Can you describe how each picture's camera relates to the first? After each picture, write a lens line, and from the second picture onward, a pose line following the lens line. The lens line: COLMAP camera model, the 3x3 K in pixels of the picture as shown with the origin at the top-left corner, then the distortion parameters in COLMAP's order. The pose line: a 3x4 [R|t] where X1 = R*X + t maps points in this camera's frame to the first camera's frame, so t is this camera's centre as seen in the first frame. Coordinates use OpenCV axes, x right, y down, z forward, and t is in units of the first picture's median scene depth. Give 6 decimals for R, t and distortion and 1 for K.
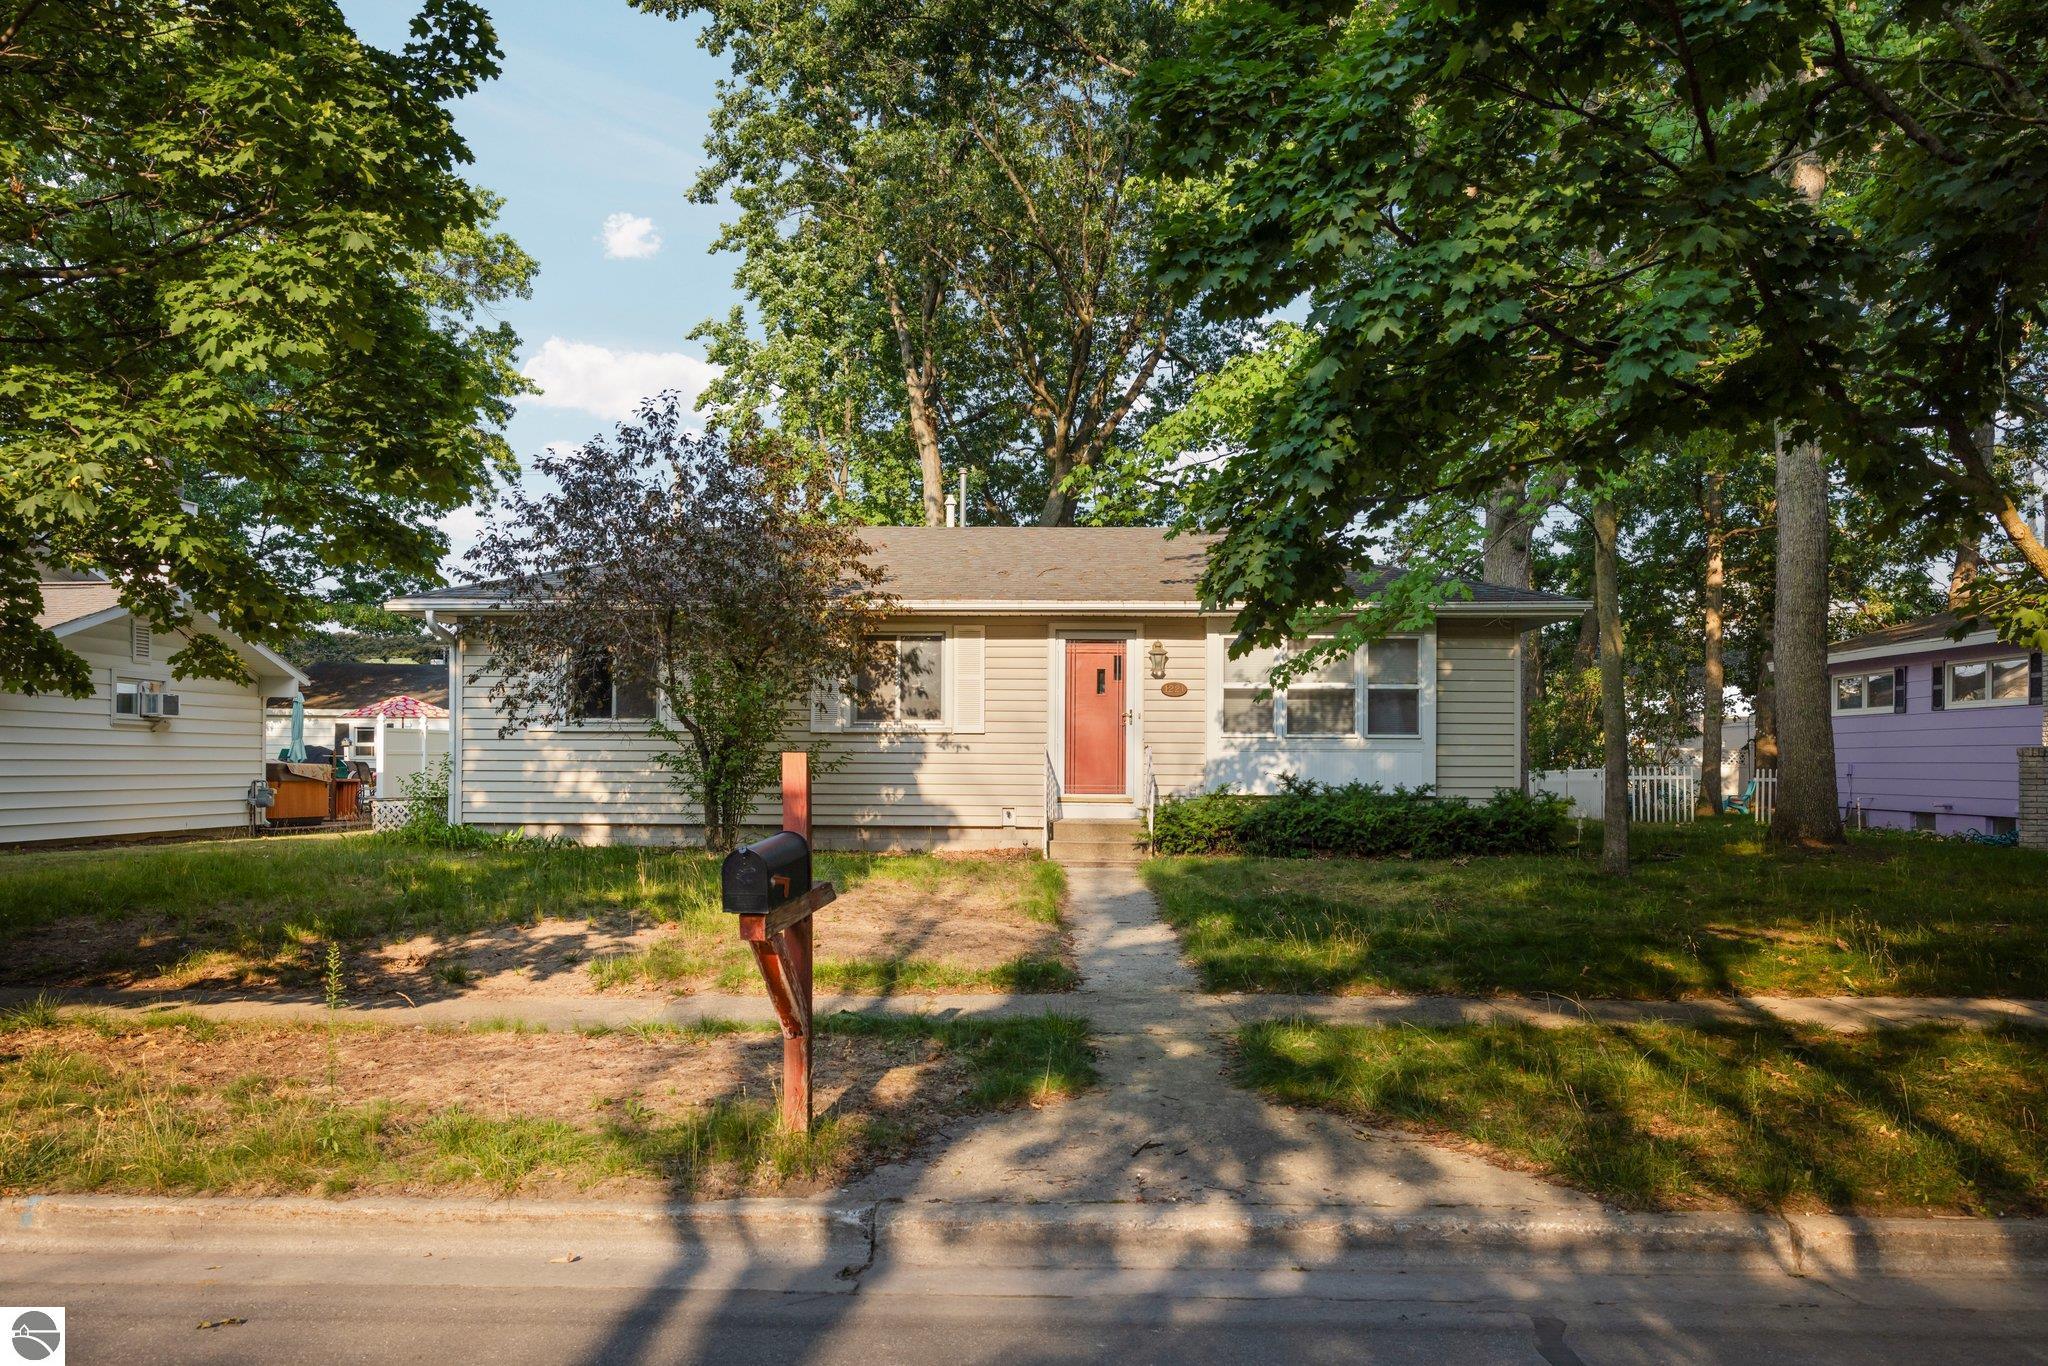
lens RADIAL K [[1593.6, 0, 1015.9], [0, 1593.6, 762.9], [0, 0, 1]] dist [-0.076346, -0.000017]
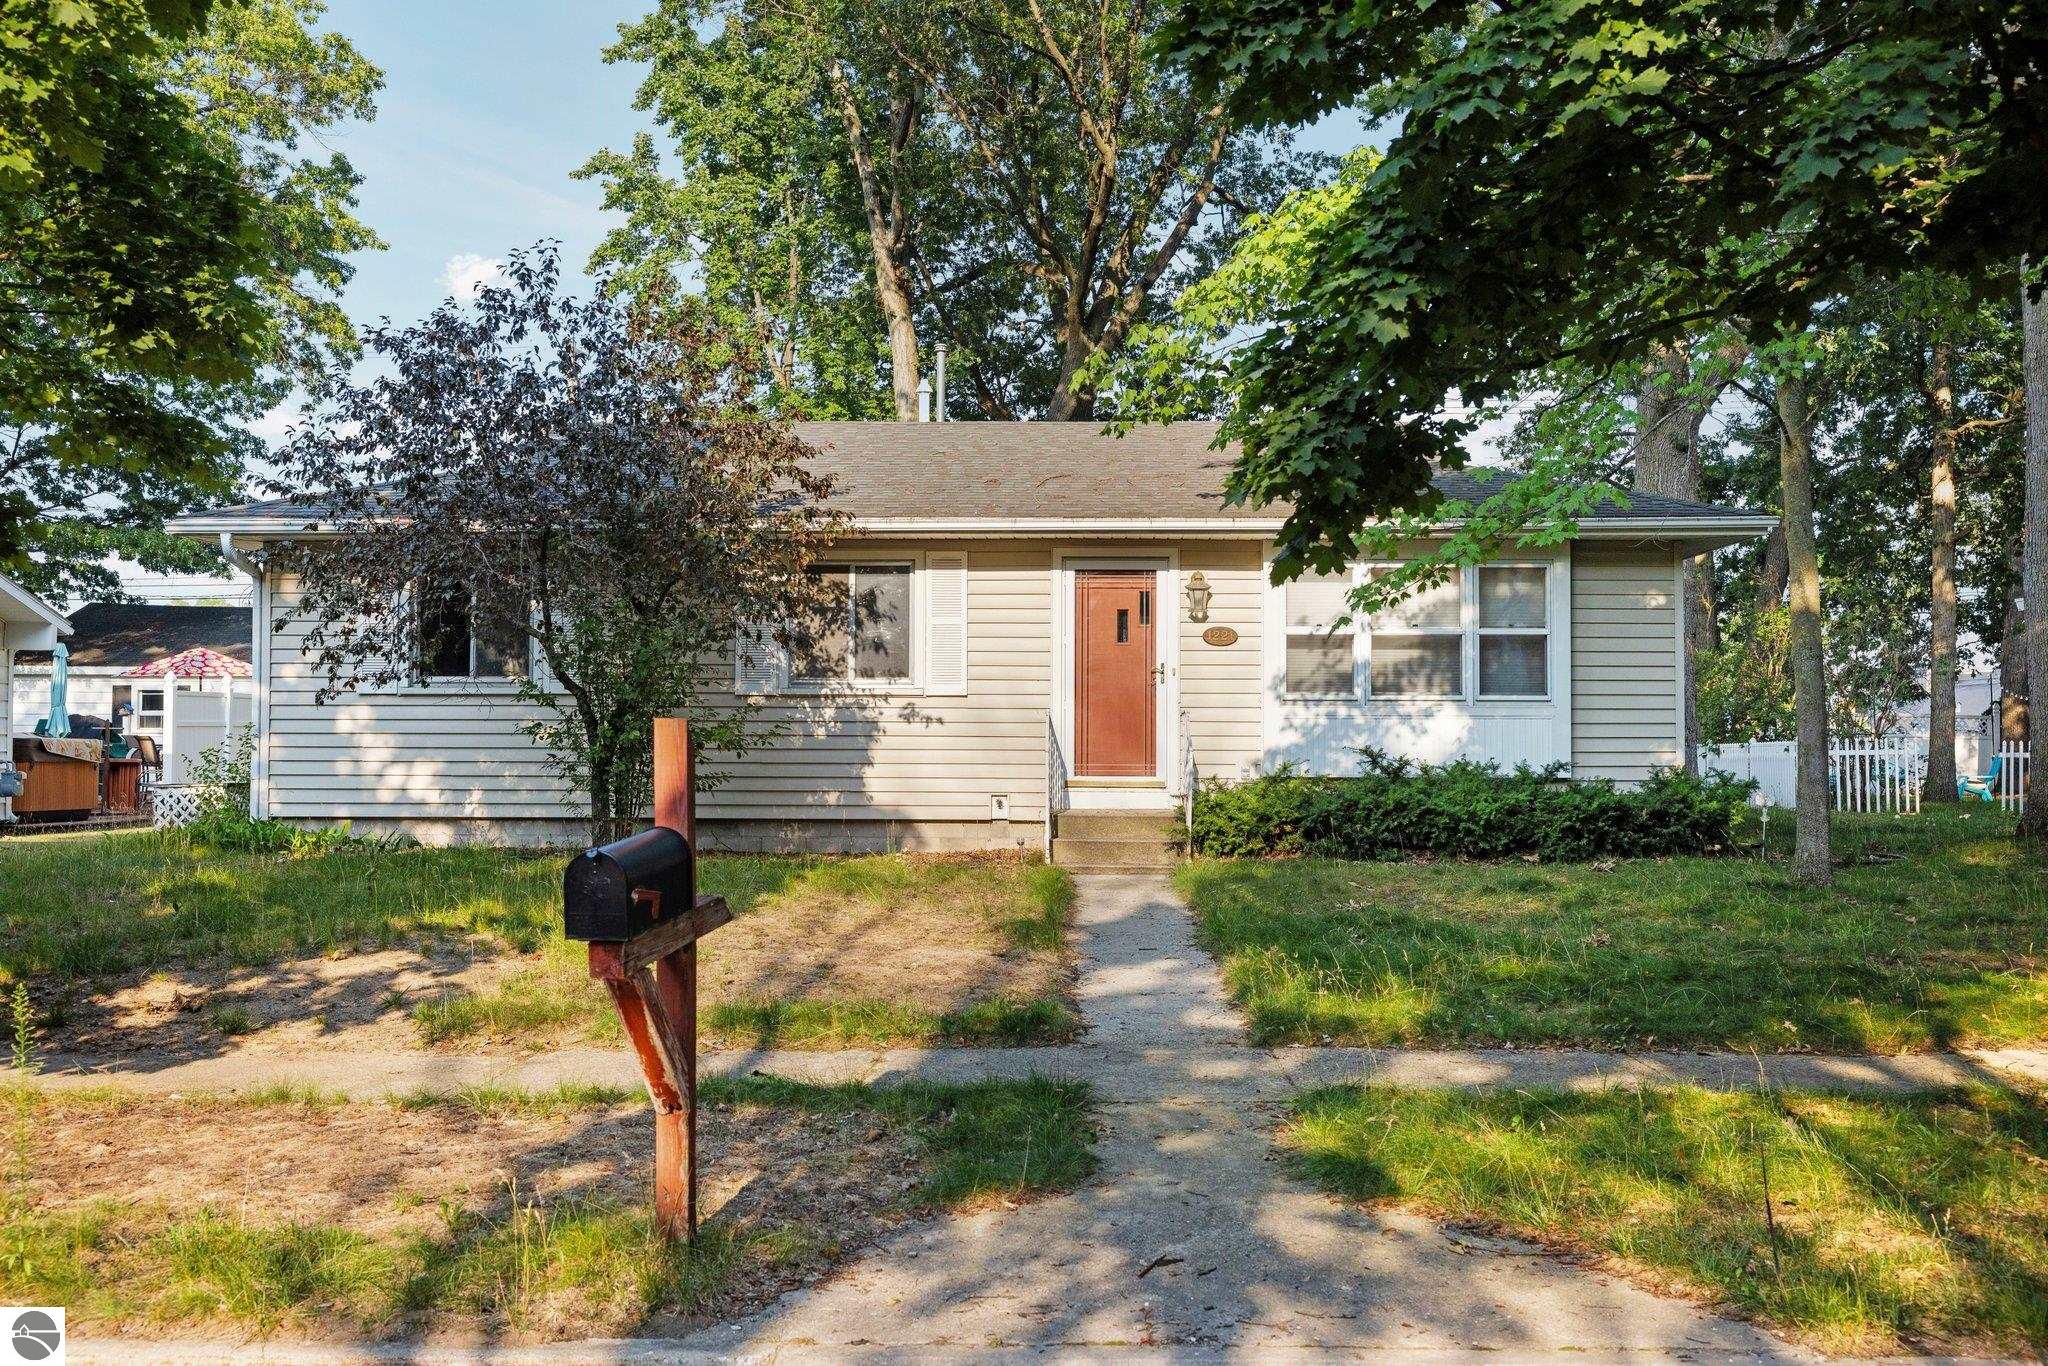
lens RADIAL K [[2099.6, 0, 1024.0], [0, 2099.6, 683.0], [0, 0, 1]] dist [-0.054261, -0.010693]
pose [[0.999996, -0.002701, 0.000836, 0.006418], [0.002722, 0.999669, -0.025567, 0.000752], [-0.000767, 0.025570, 0.999673, 0.013555]]
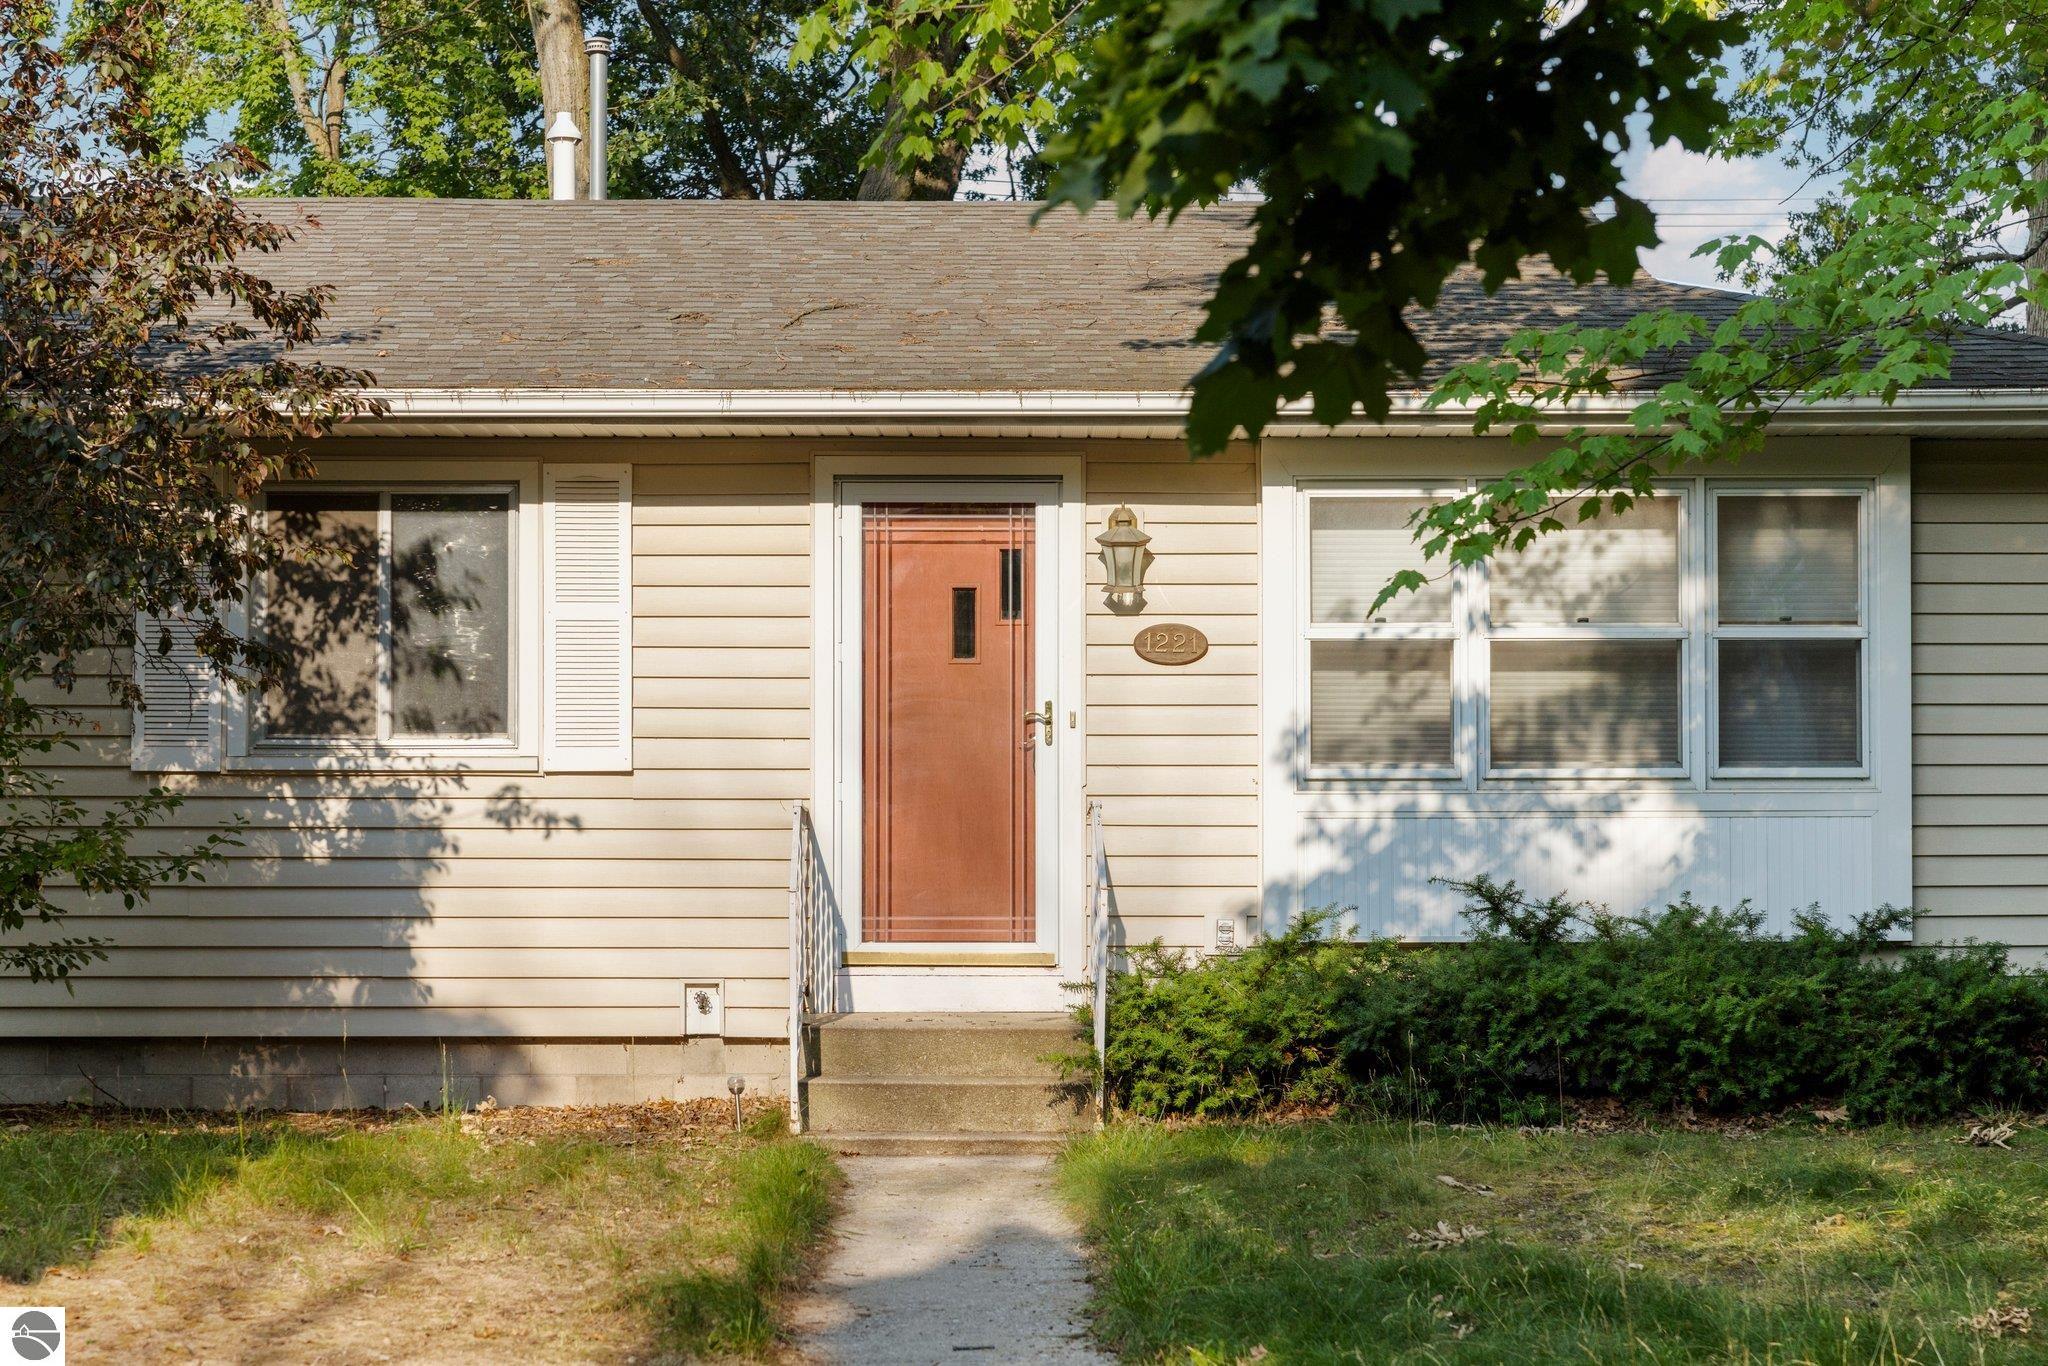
lens RADIAL K [[3954.1, 0, 1027.7], [0, 3954.1, 784.6], [0, 0, 1]] dist [-0.006944, 0.181601]
pose [[0.998939, -0.005848, 0.045682, 0.028428], [0.006646, 0.999828, -0.017334, -0.000079], [-0.045573, 0.017619, 0.998806, 0.130770]]
